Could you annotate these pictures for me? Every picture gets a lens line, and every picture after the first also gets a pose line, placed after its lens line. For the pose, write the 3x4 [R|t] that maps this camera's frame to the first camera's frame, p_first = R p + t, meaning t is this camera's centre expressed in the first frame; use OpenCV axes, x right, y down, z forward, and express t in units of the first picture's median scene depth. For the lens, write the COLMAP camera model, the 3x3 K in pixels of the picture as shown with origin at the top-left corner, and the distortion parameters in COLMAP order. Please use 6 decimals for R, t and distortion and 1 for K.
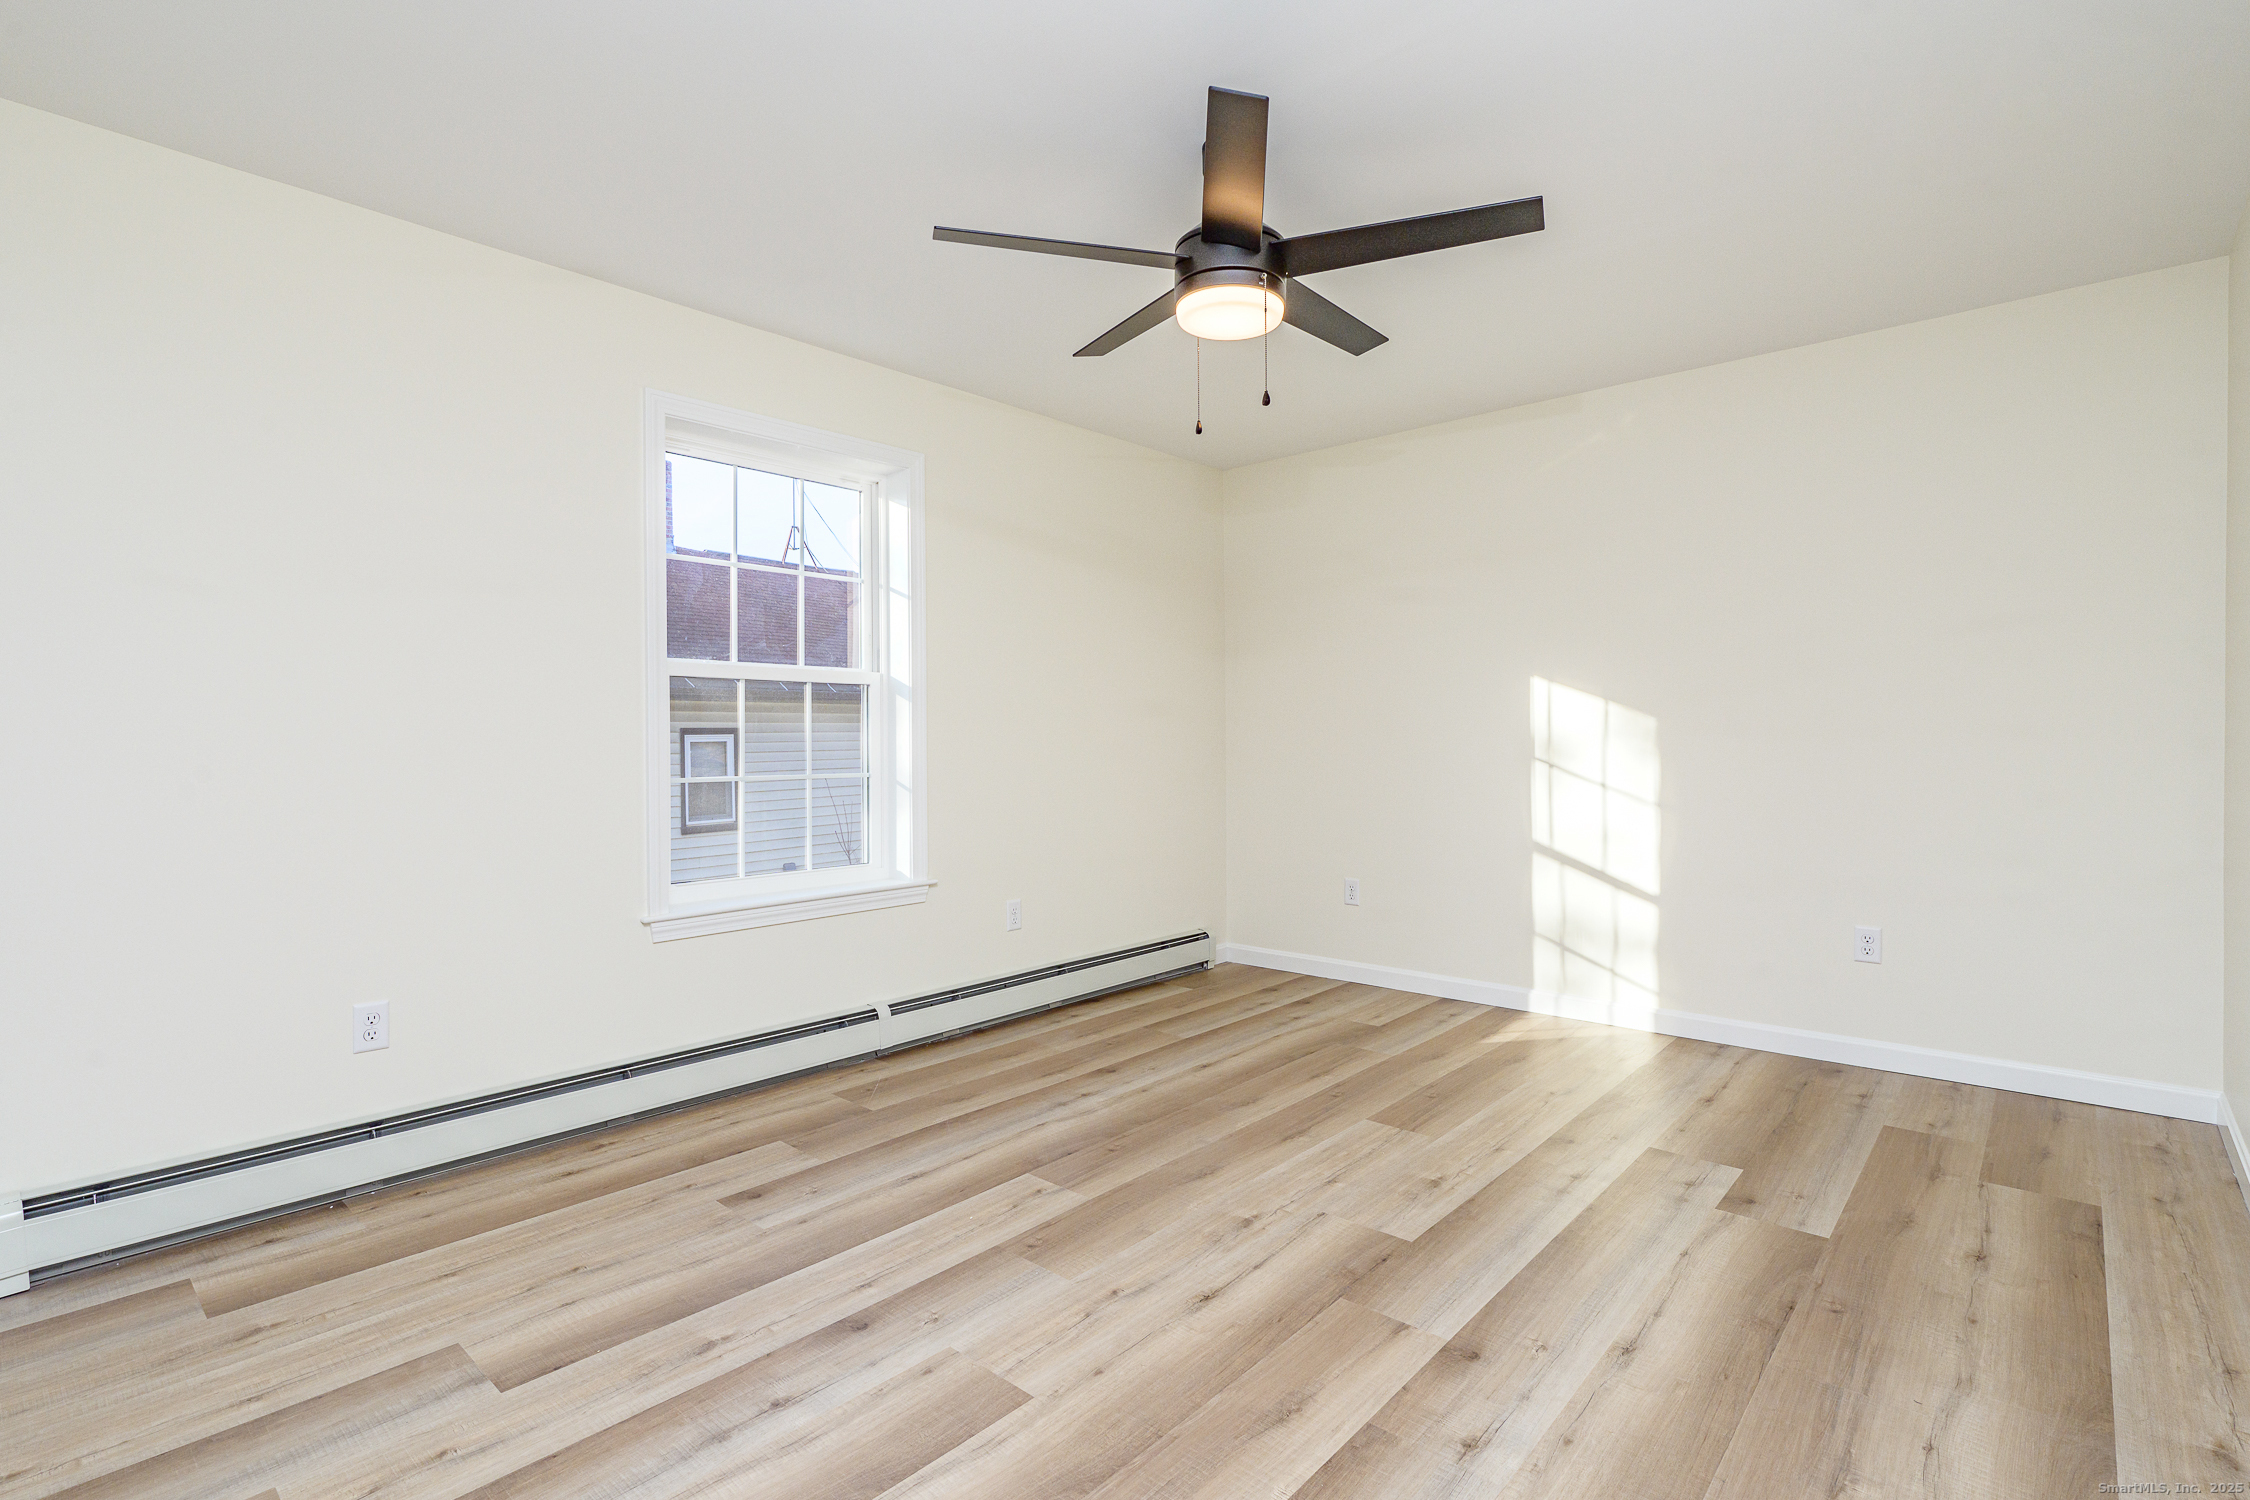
lens RADIAL K [[1068.1, 0, 1110.2], [0, 1068.1, 741.5], [0, 0, 1]] dist [-0.005653, -0.001356]
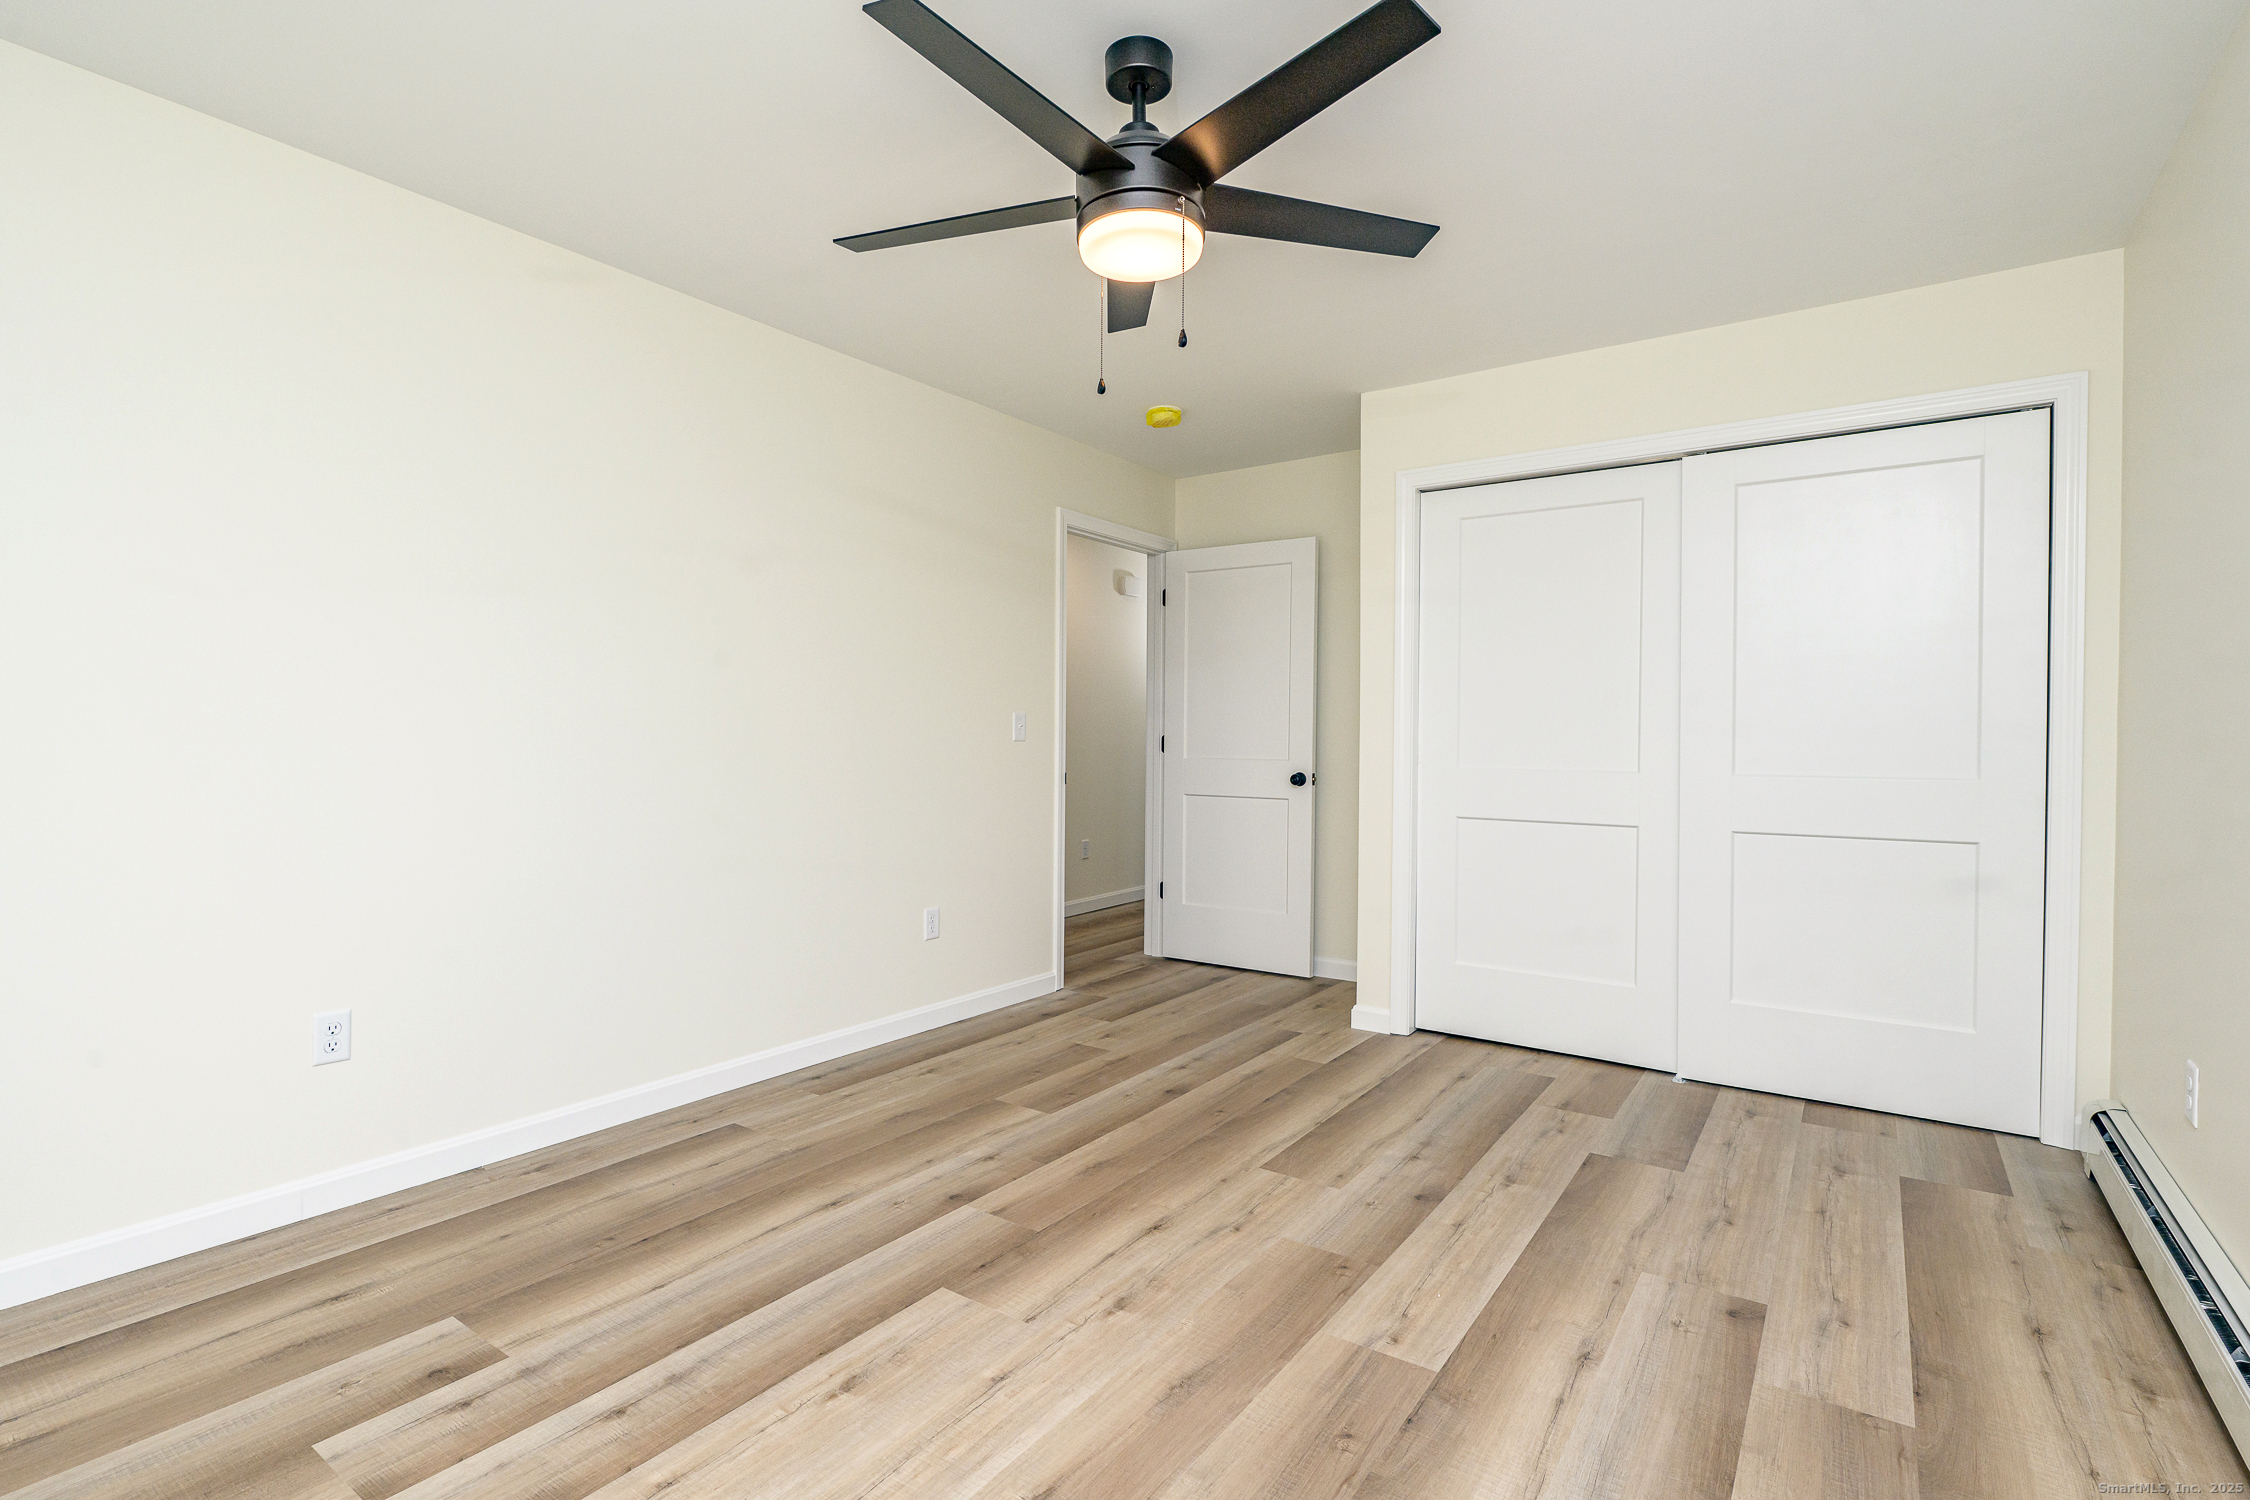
lens RADIAL K [[1068.1, 0, 1110.2], [0, 1068.1, 741.5], [0, 0, 1]] dist [-0.005653, -0.001356]
pose [[-0.993324, 0.001043, -0.115350, 0.252609], [0.000332, 0.999981, 0.006186, -0.005621], [0.115354, 0.006106, -0.993306, 1.987071]]
